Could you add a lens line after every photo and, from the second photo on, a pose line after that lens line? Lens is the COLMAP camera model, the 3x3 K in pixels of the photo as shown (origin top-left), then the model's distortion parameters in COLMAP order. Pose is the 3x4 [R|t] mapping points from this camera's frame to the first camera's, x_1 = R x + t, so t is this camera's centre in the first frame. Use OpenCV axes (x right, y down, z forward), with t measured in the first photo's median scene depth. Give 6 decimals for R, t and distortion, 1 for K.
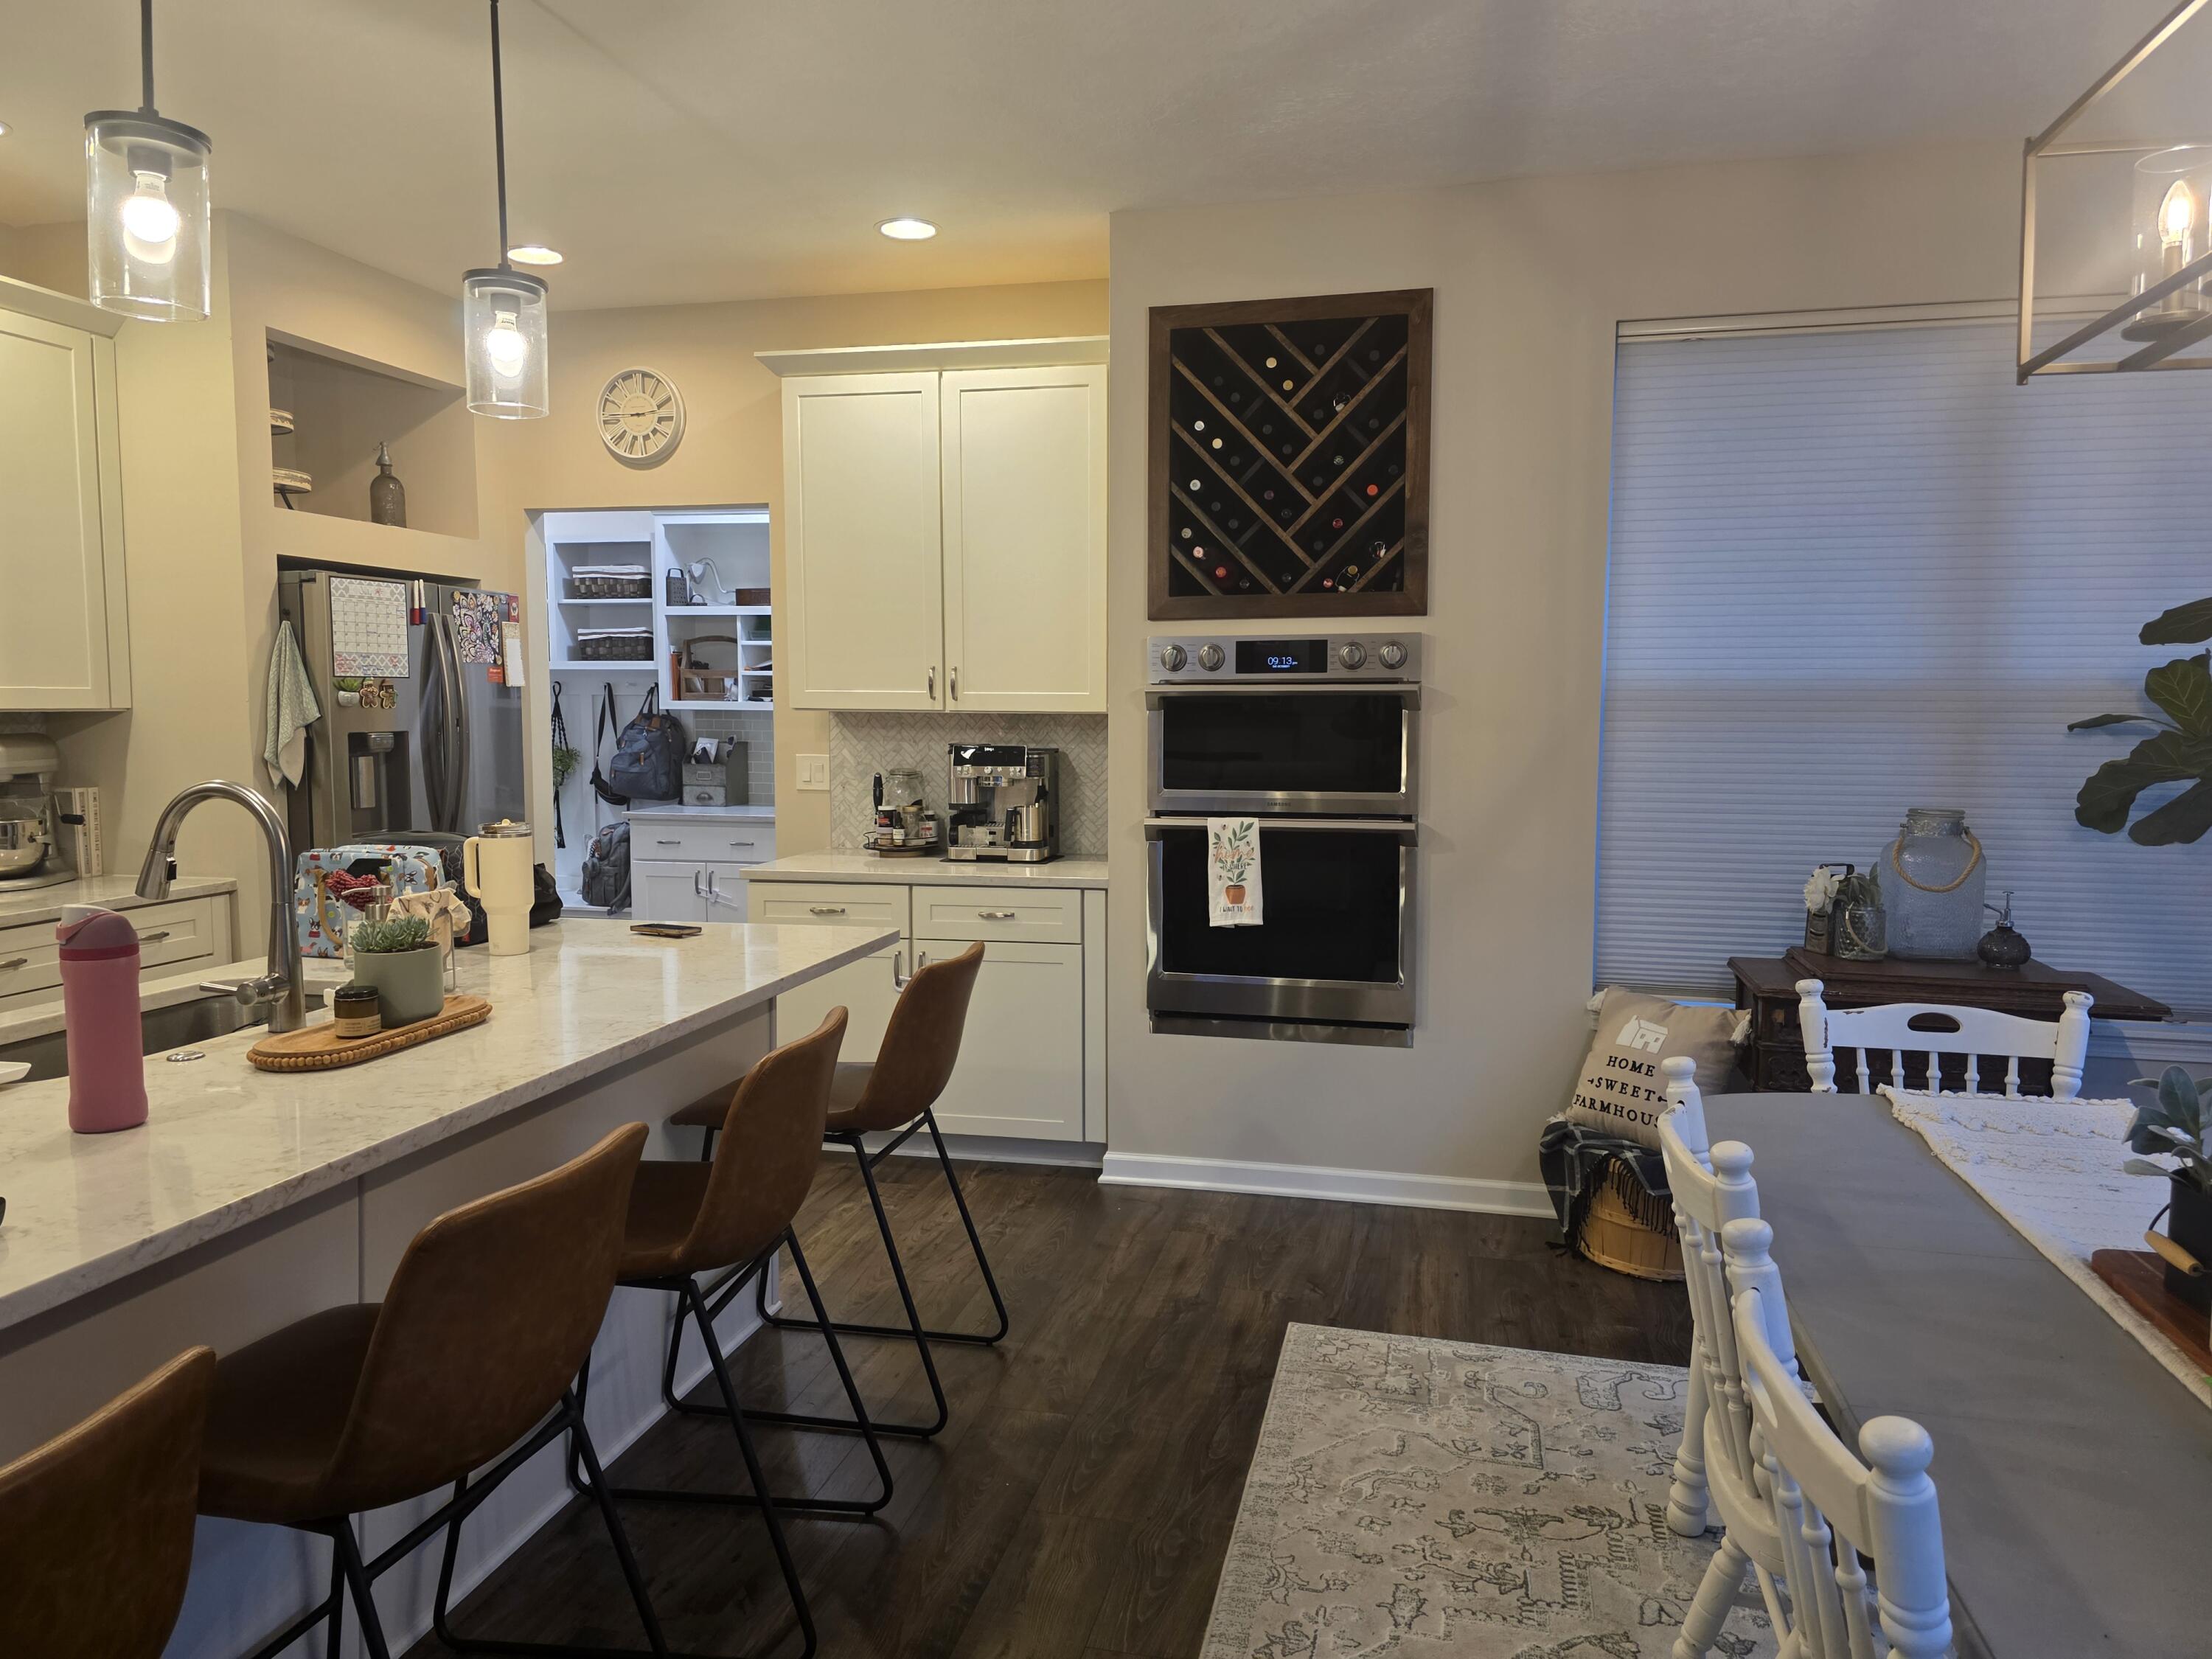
lens RADIAL K [[1486.9, 0, 1101.8], [0, 1486.9, 824.3], [0, 0, 1]] dist [0.093066, -0.116531]
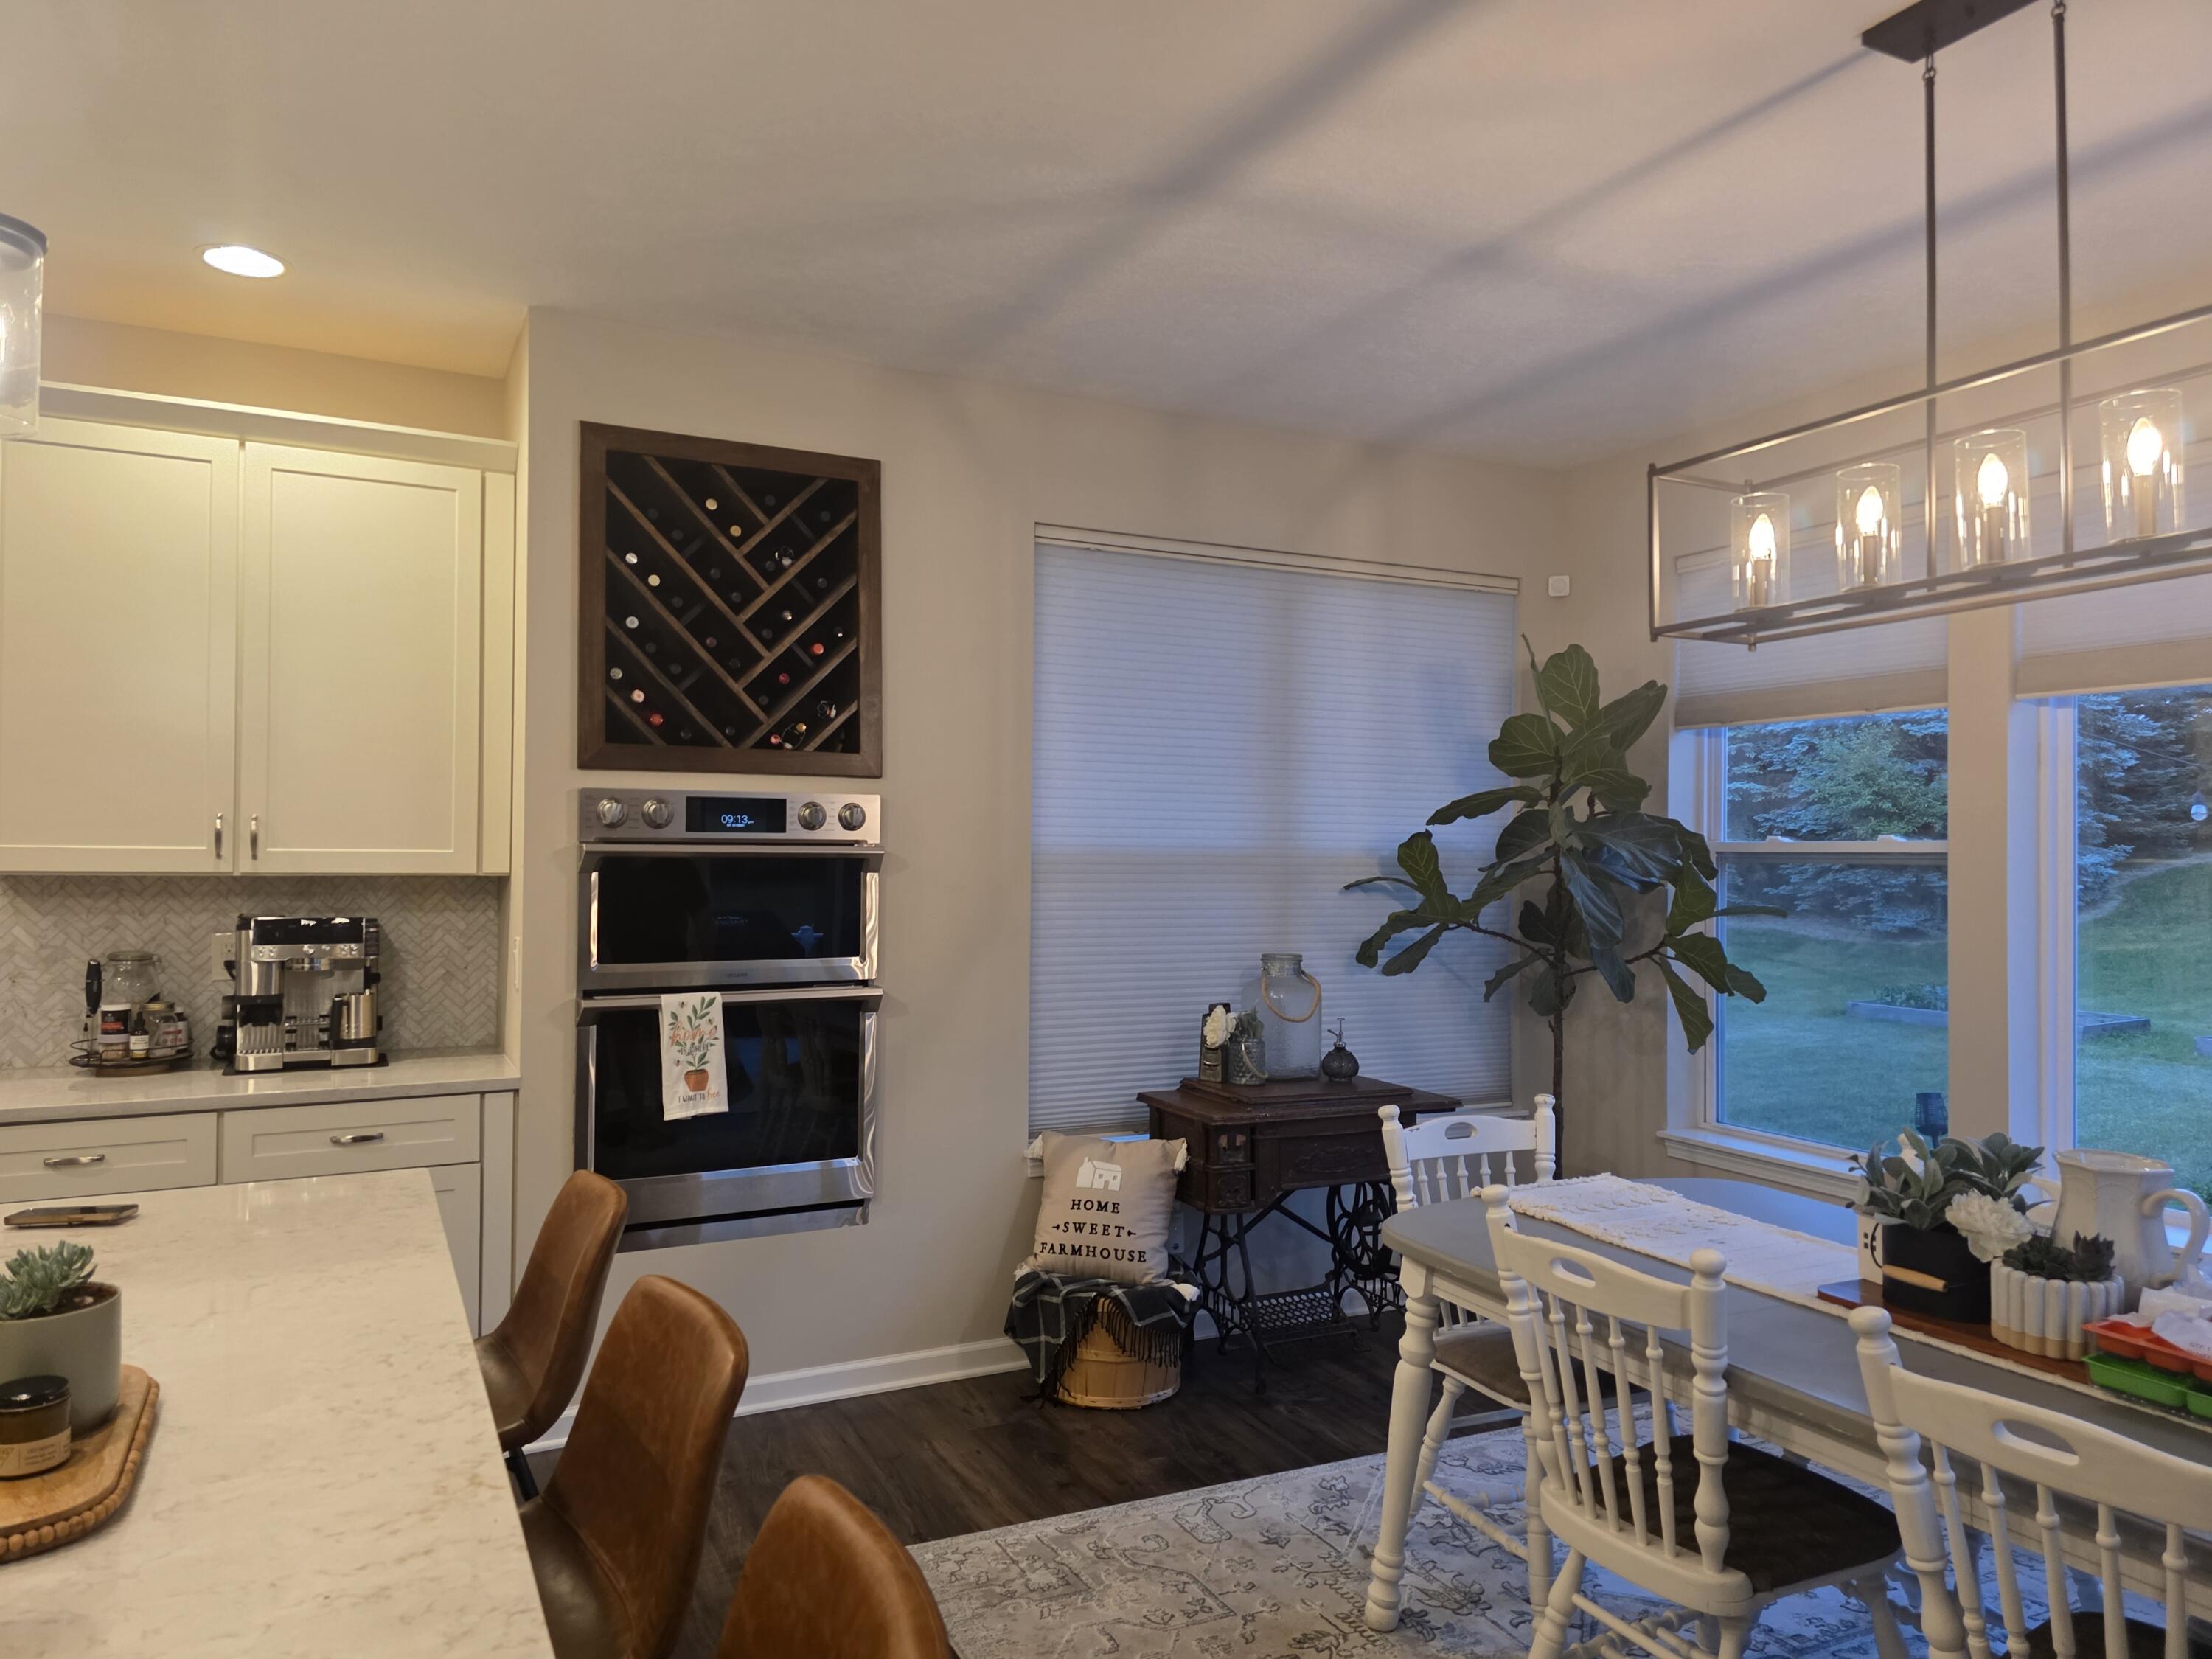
lens RADIAL K [[1486.9, 0, 1101.8], [0, 1486.9, 824.3], [0, 0, 1]] dist [0.093066, -0.116531]
pose [[0.764772, 0.016891, 0.644079, -0.306706], [0.046243, 0.995639, -0.081019, -0.021409], [-0.642639, 0.091746, 0.760656, 0.150455]]
